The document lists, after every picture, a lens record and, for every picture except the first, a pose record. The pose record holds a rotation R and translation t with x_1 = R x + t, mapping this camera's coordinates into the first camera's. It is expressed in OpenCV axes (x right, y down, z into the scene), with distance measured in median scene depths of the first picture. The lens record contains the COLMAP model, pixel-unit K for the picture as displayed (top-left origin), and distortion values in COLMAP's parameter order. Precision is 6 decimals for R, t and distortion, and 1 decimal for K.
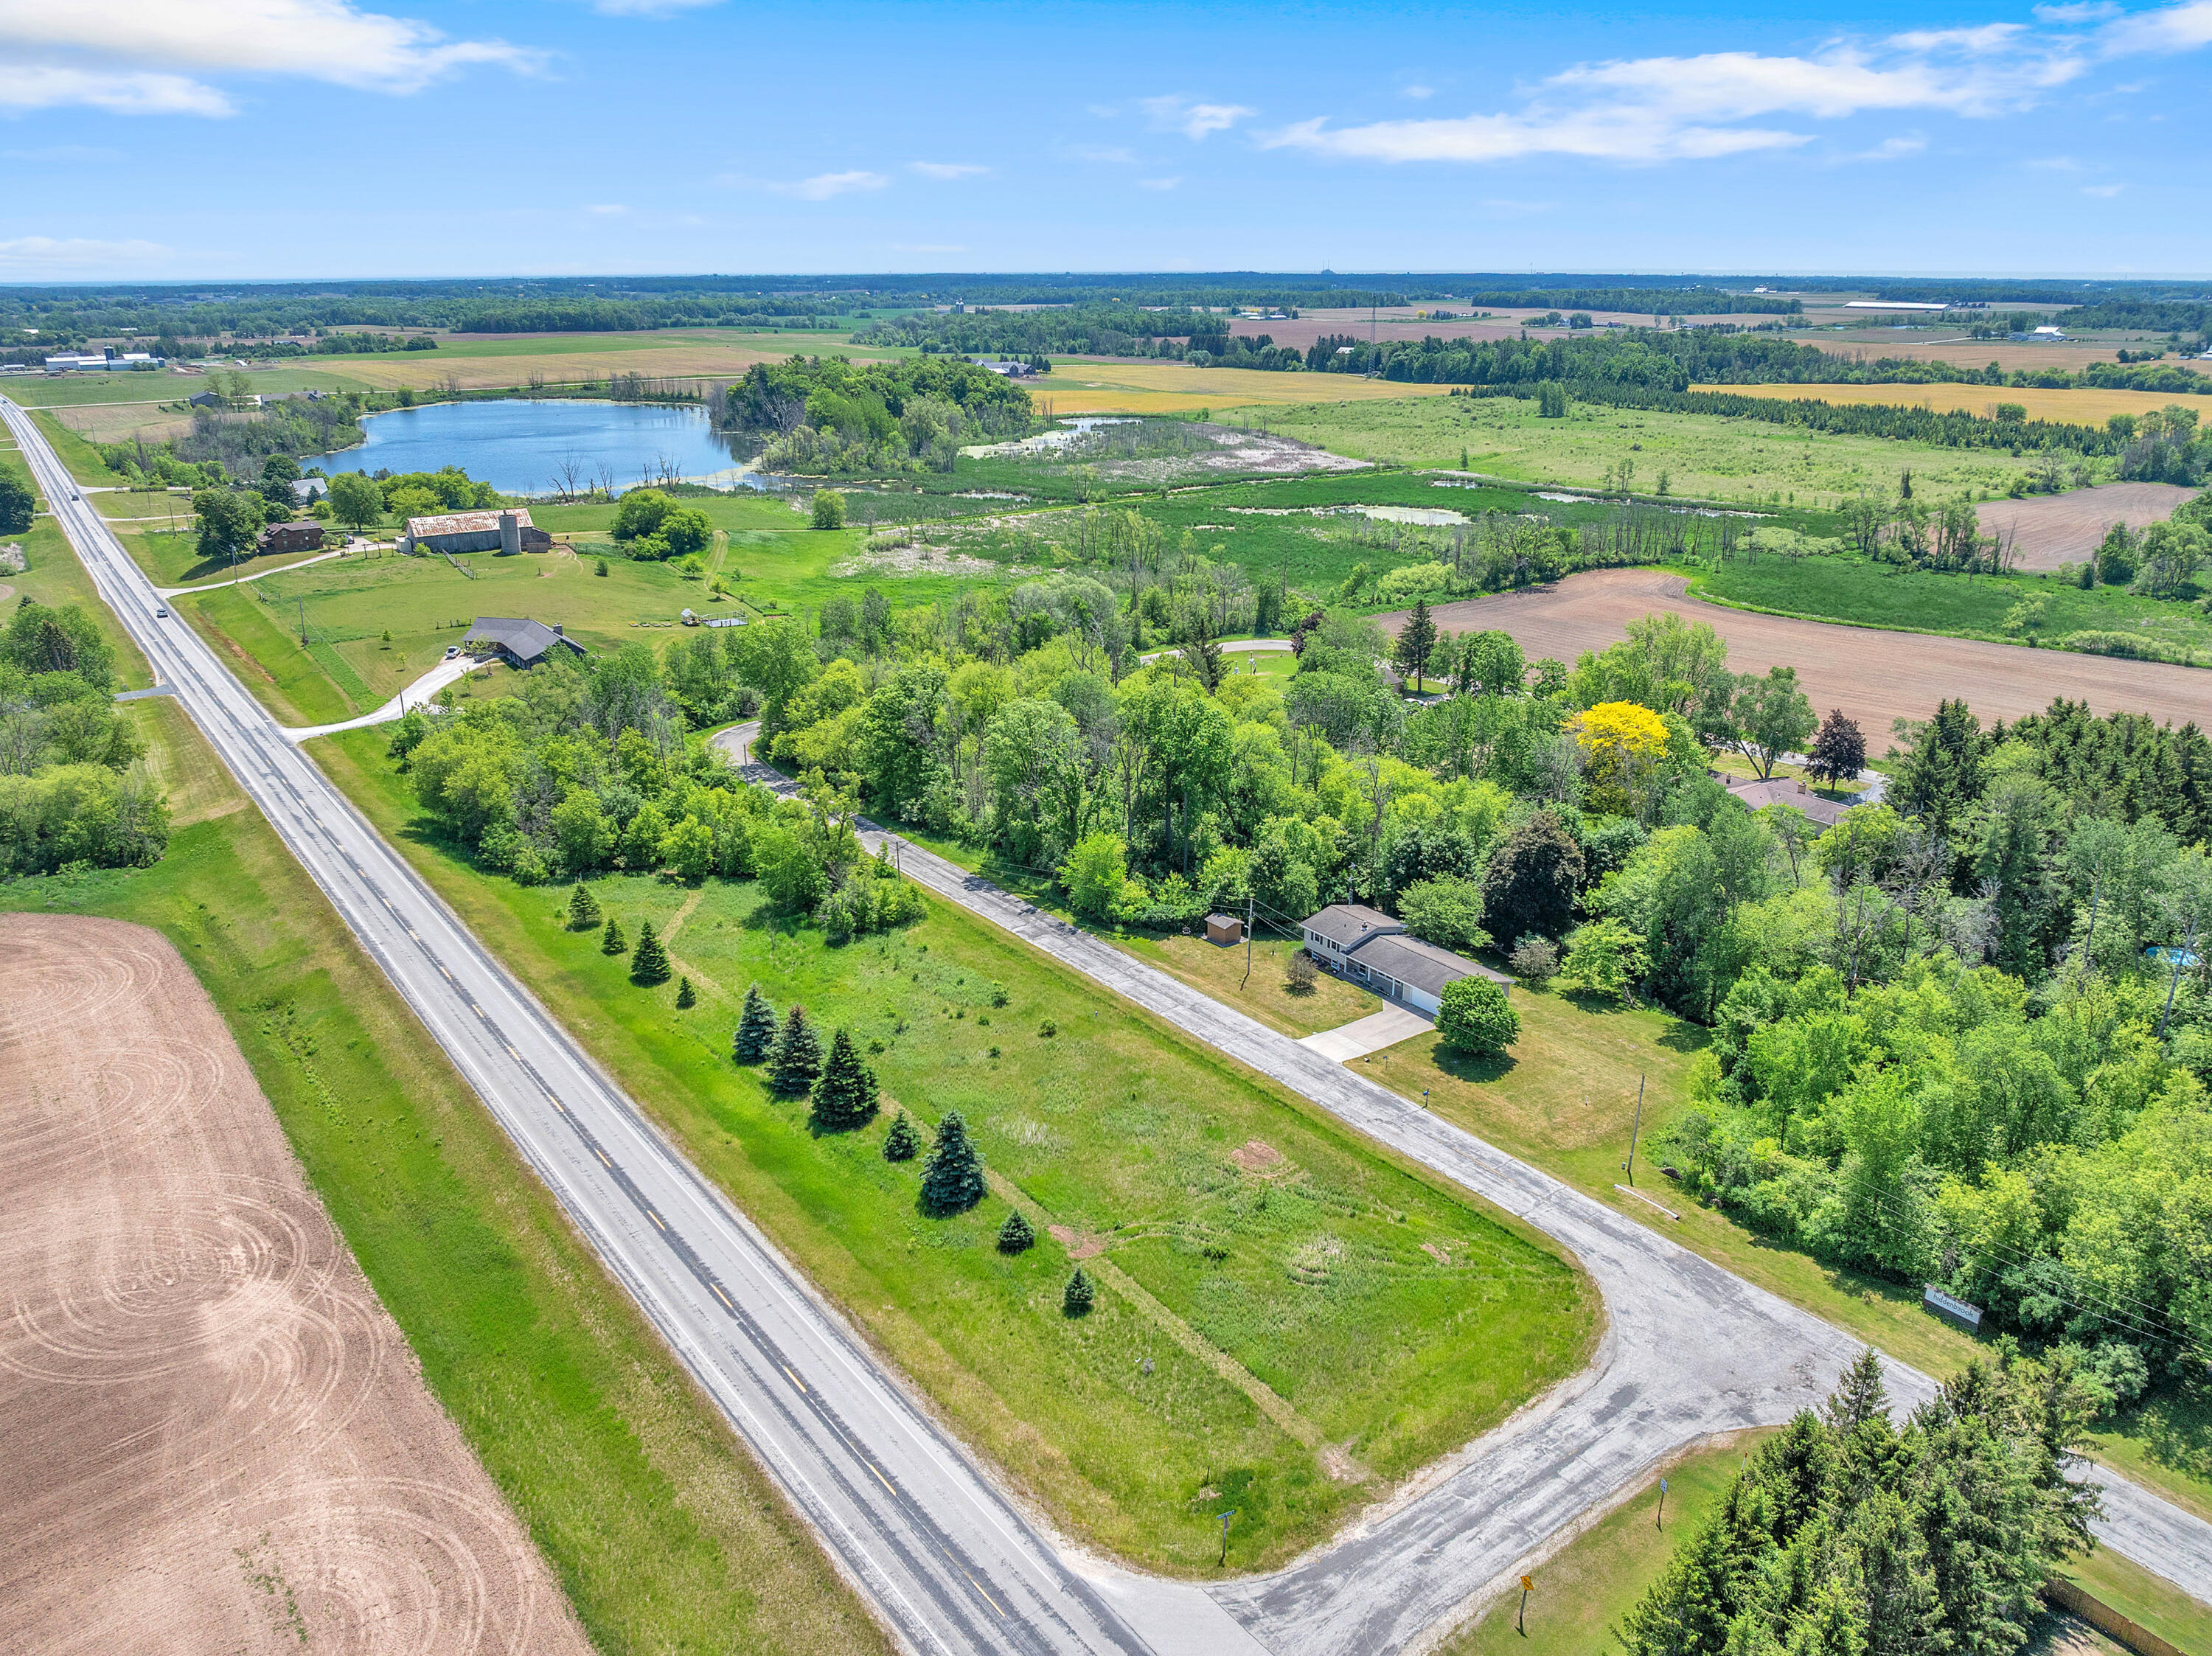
lens RADIAL K [[1611.1, 0, 1121.9], [0, 1611.1, 840.9], [0, 0, 1]] dist [-0.032619, -0.009674]
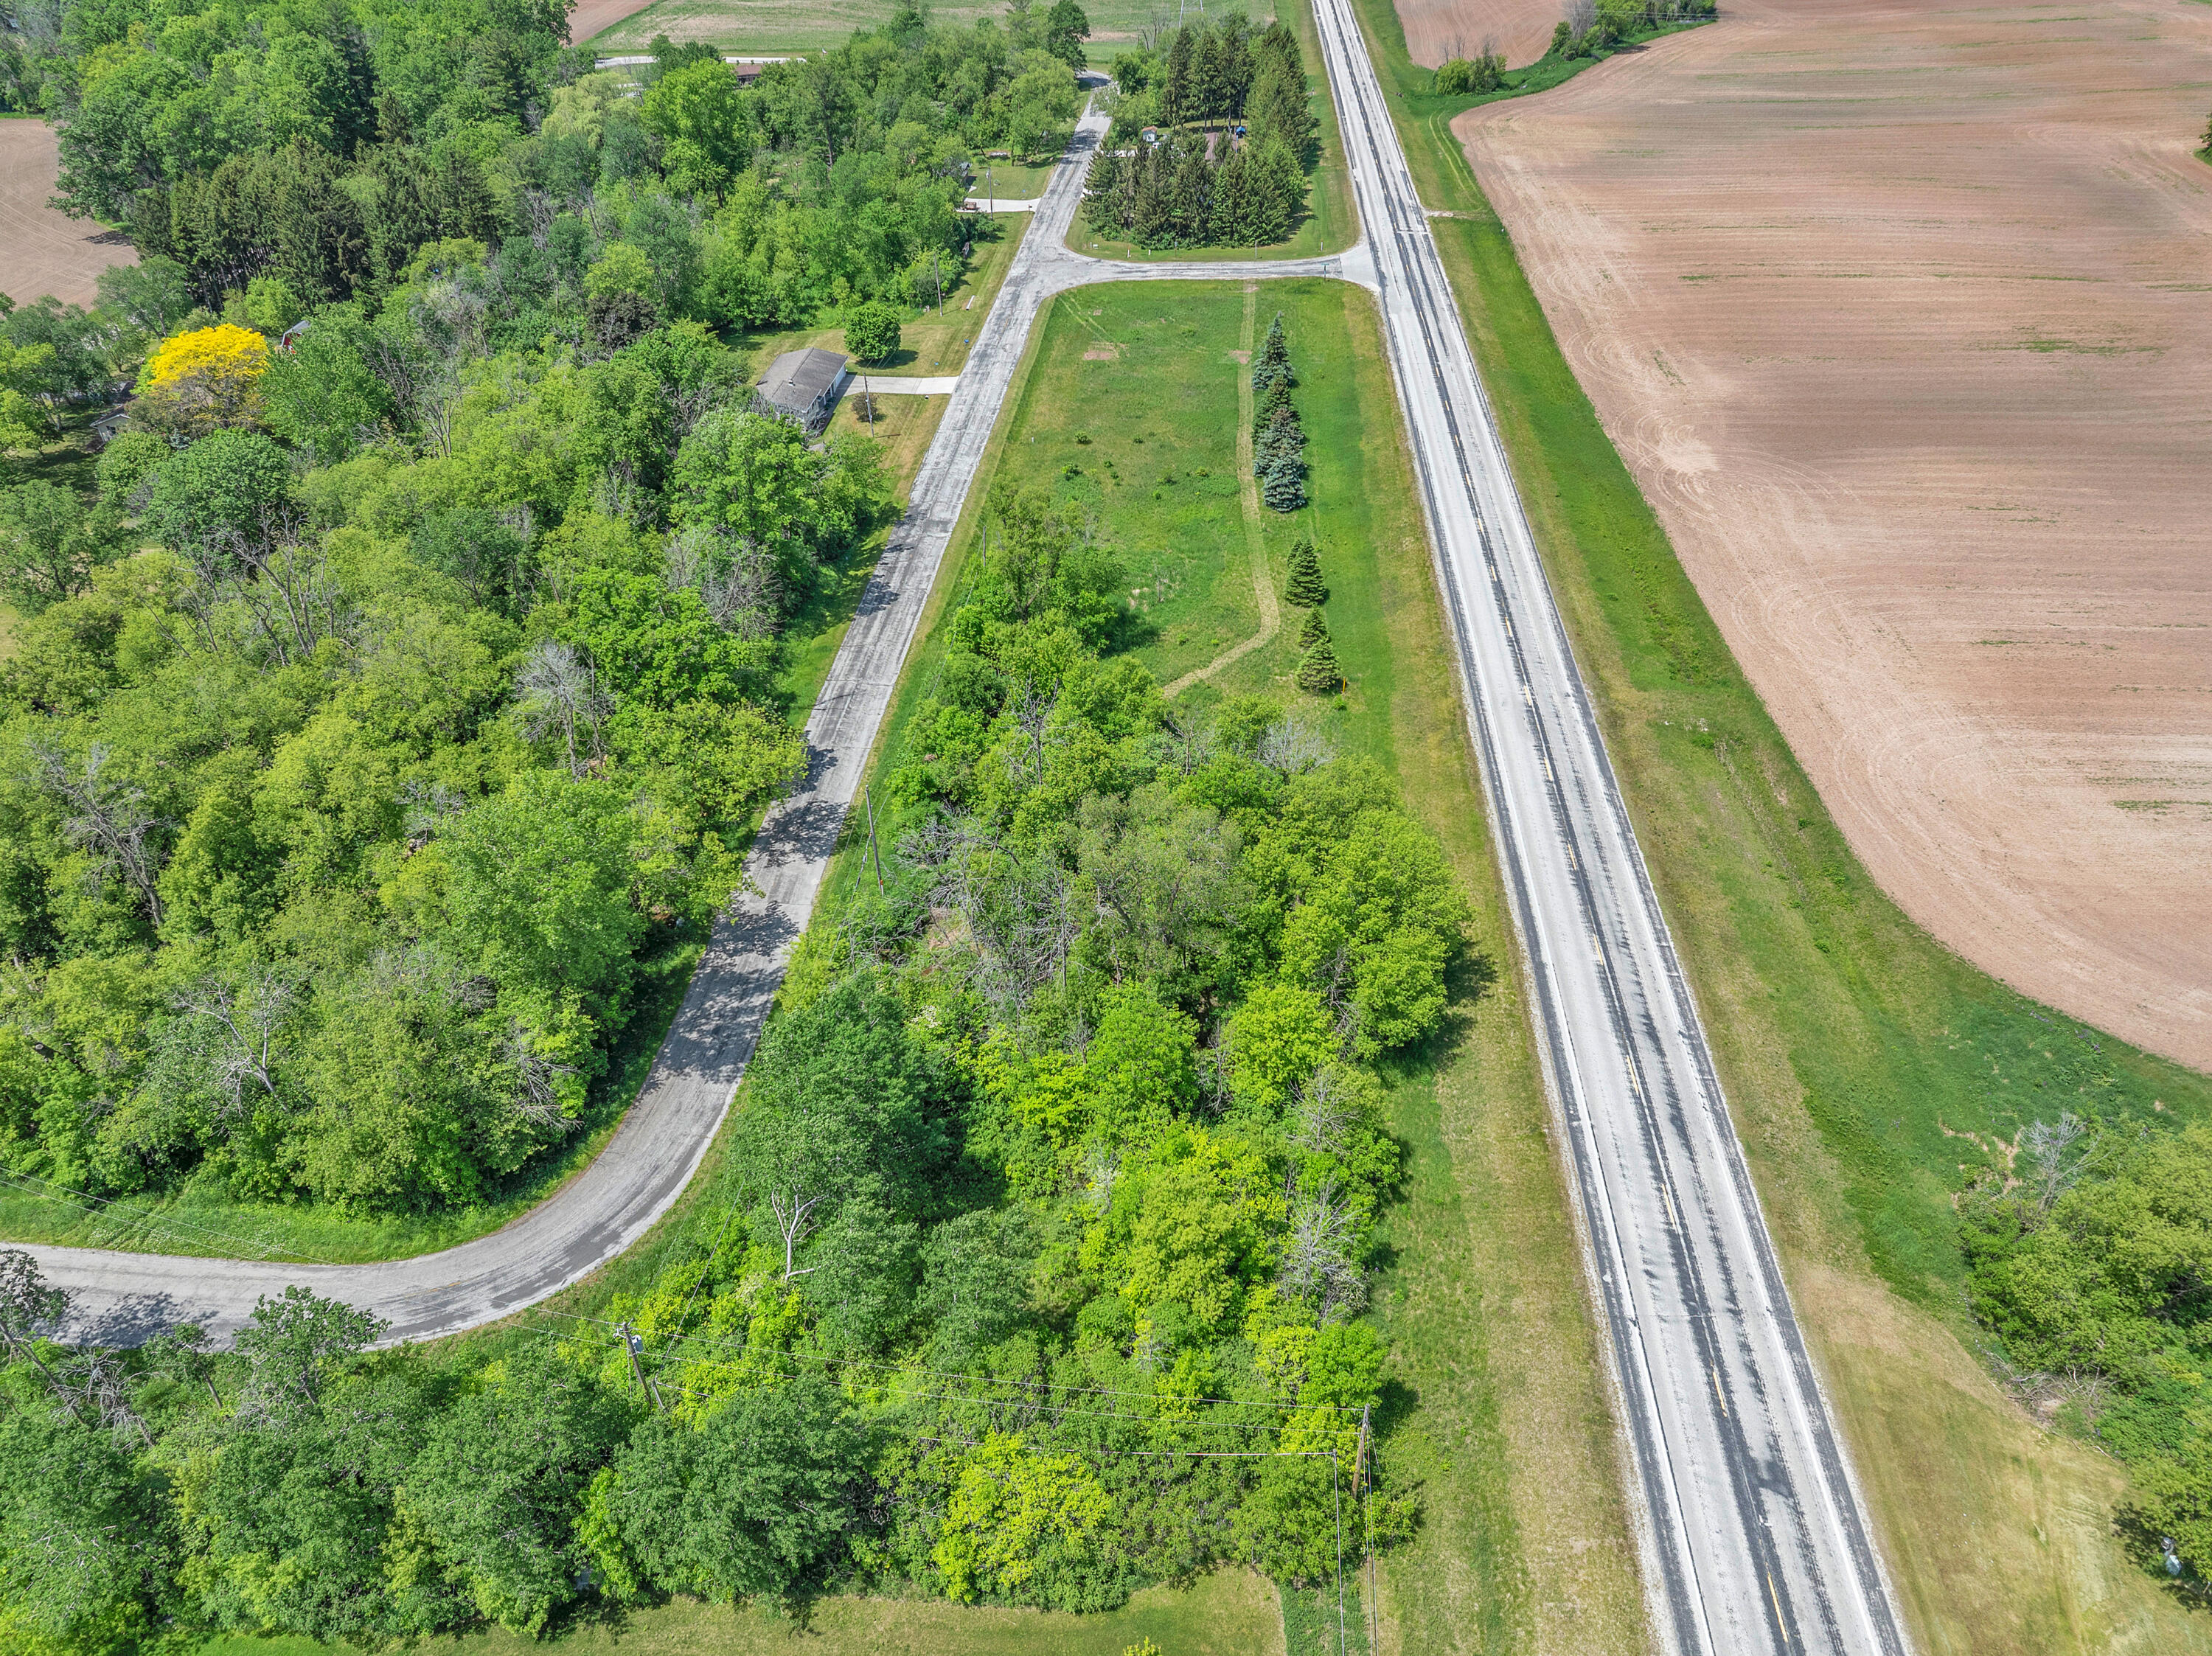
lens RADIAL K [[1573.5, 0, 1103.7], [0, 1573.5, 789.9], [0, 0, 1]] dist [-0.012679, -0.060965]
pose [[-0.747307, -0.373886, 0.549310, -0.632173], [0.229469, 0.630608, 0.741402, -0.464217], [-0.623599, 0.680105, -0.385463, 1.265587]]
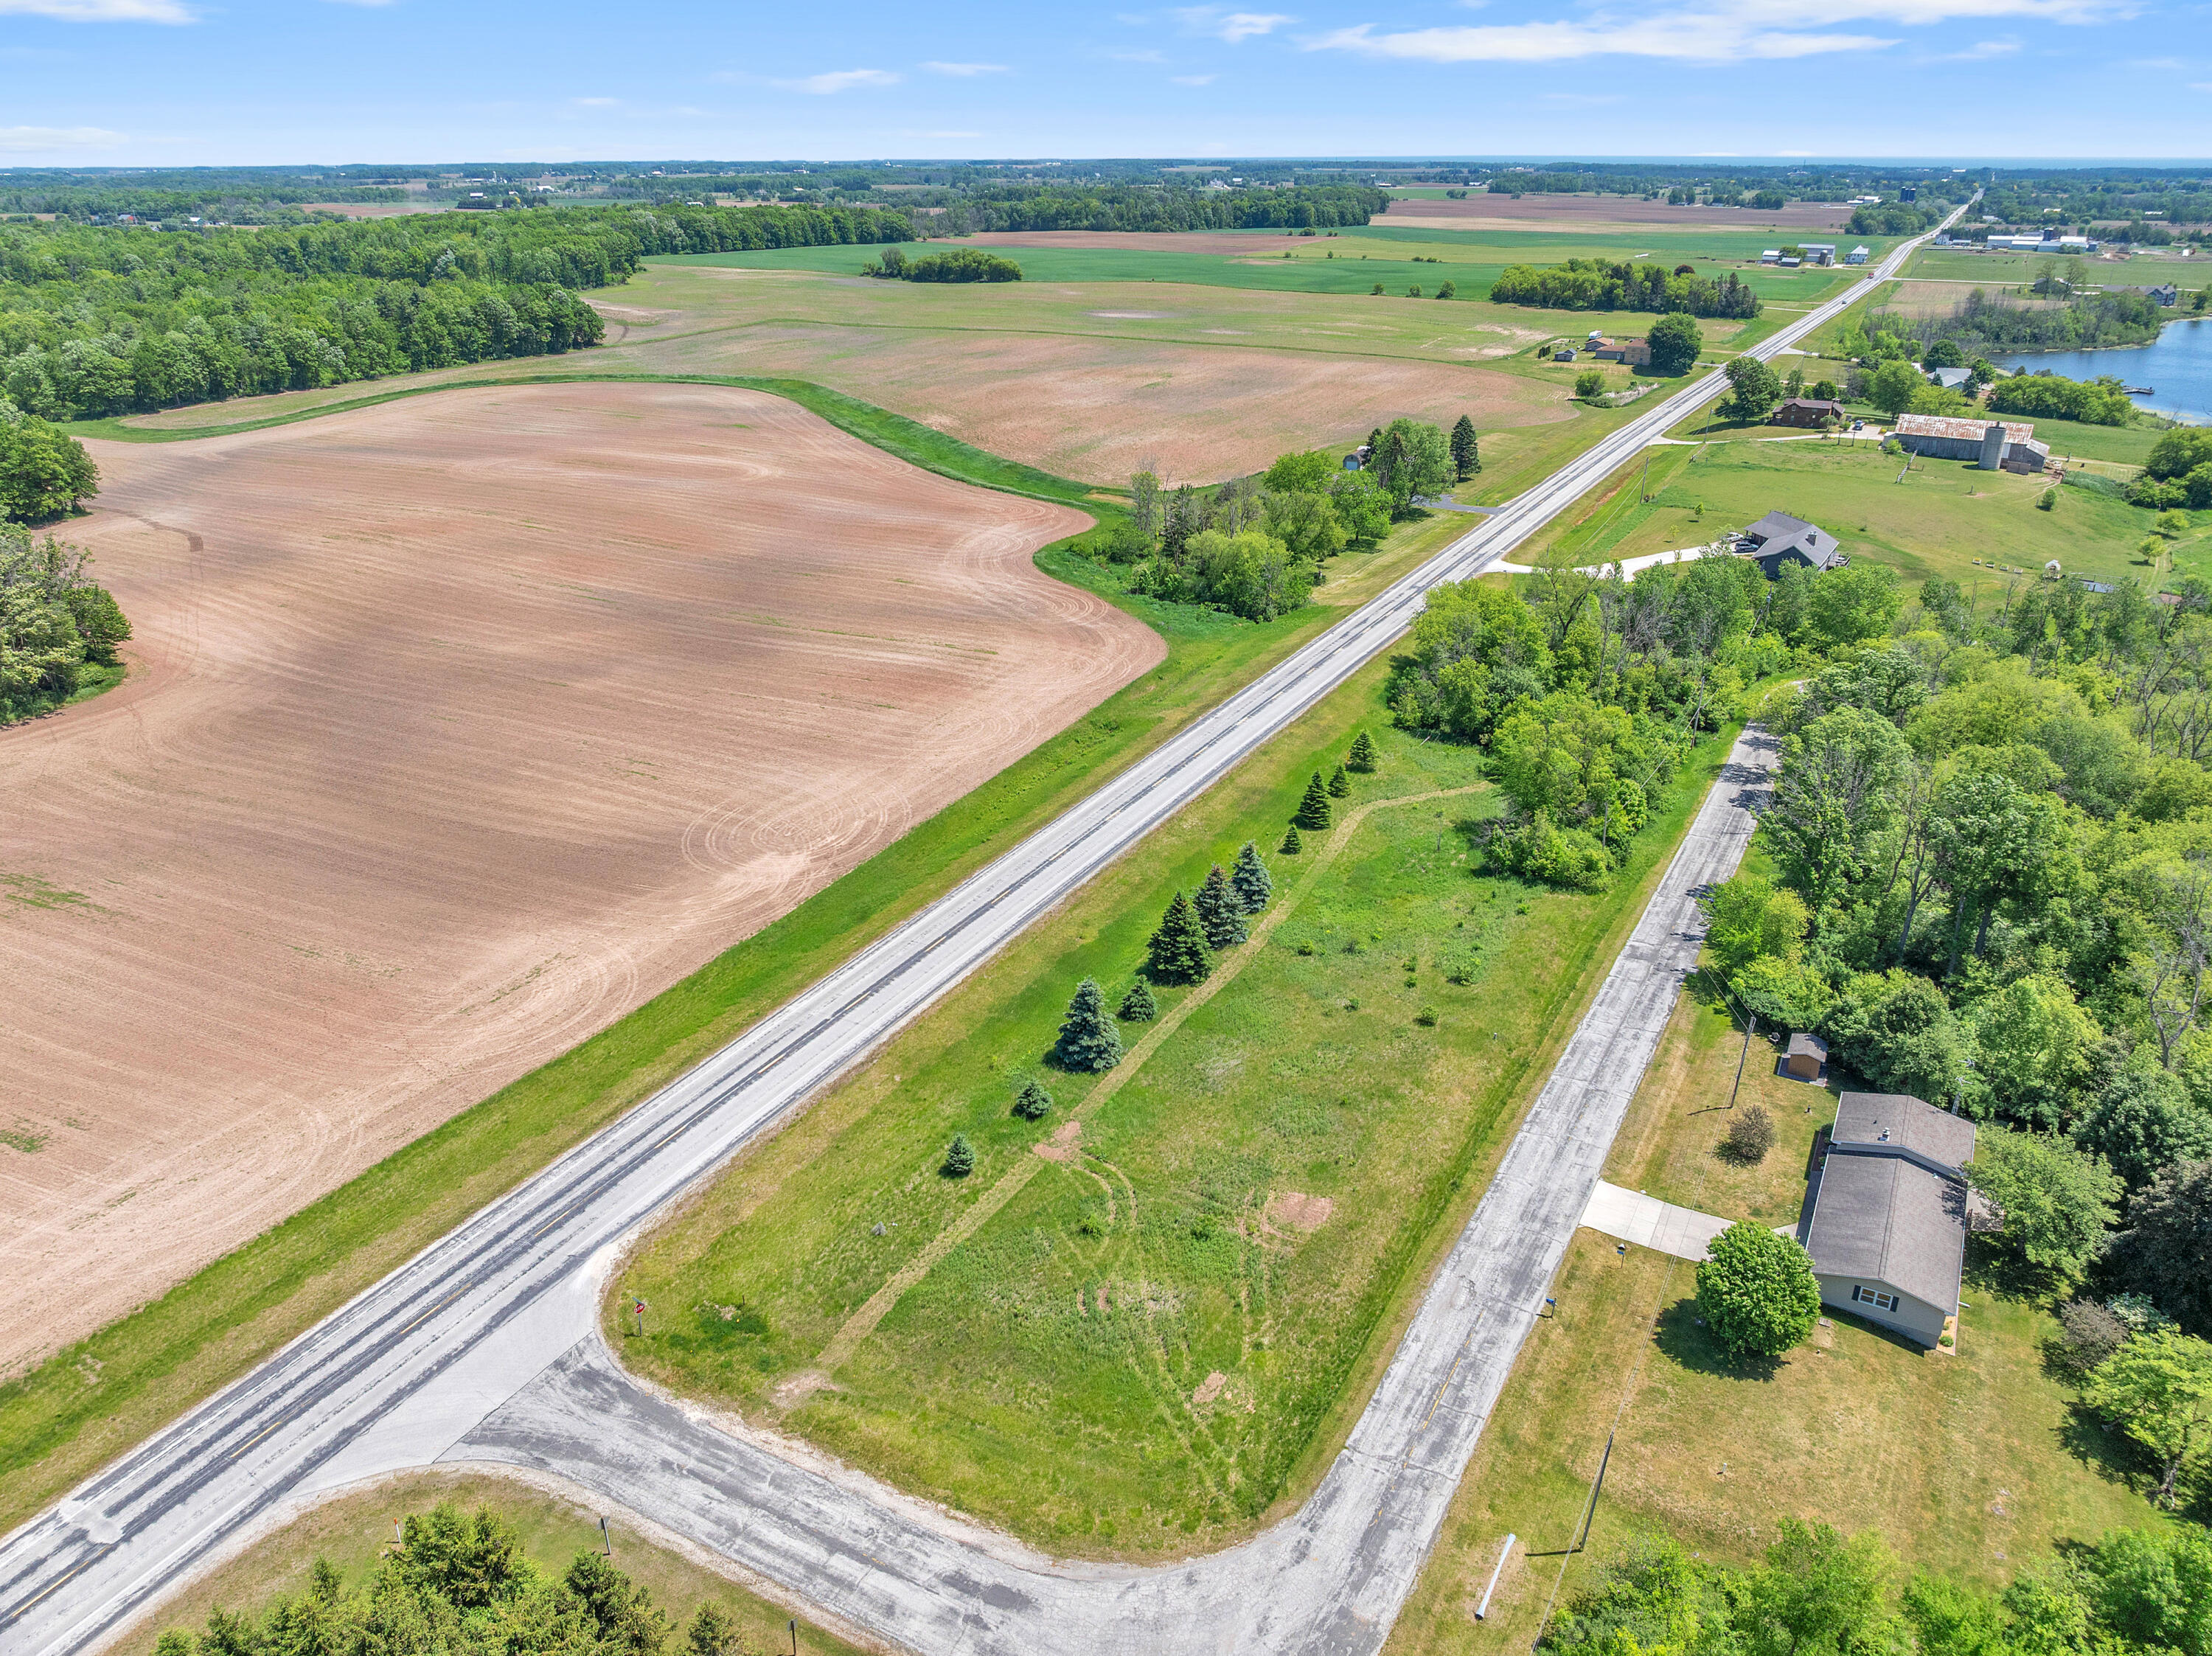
lens RADIAL K [[1577.8, 0, 1107.8], [0, 1577.8, 770.3], [0, 0, 1]] dist [-0.035759, -0.004879]
pose [[0.408659, 0.334619, -0.849133, 0.445757], [-0.305785, 0.926793, 0.218058, -0.113011], [0.859938, 0.170541, 0.481064, 0.313953]]
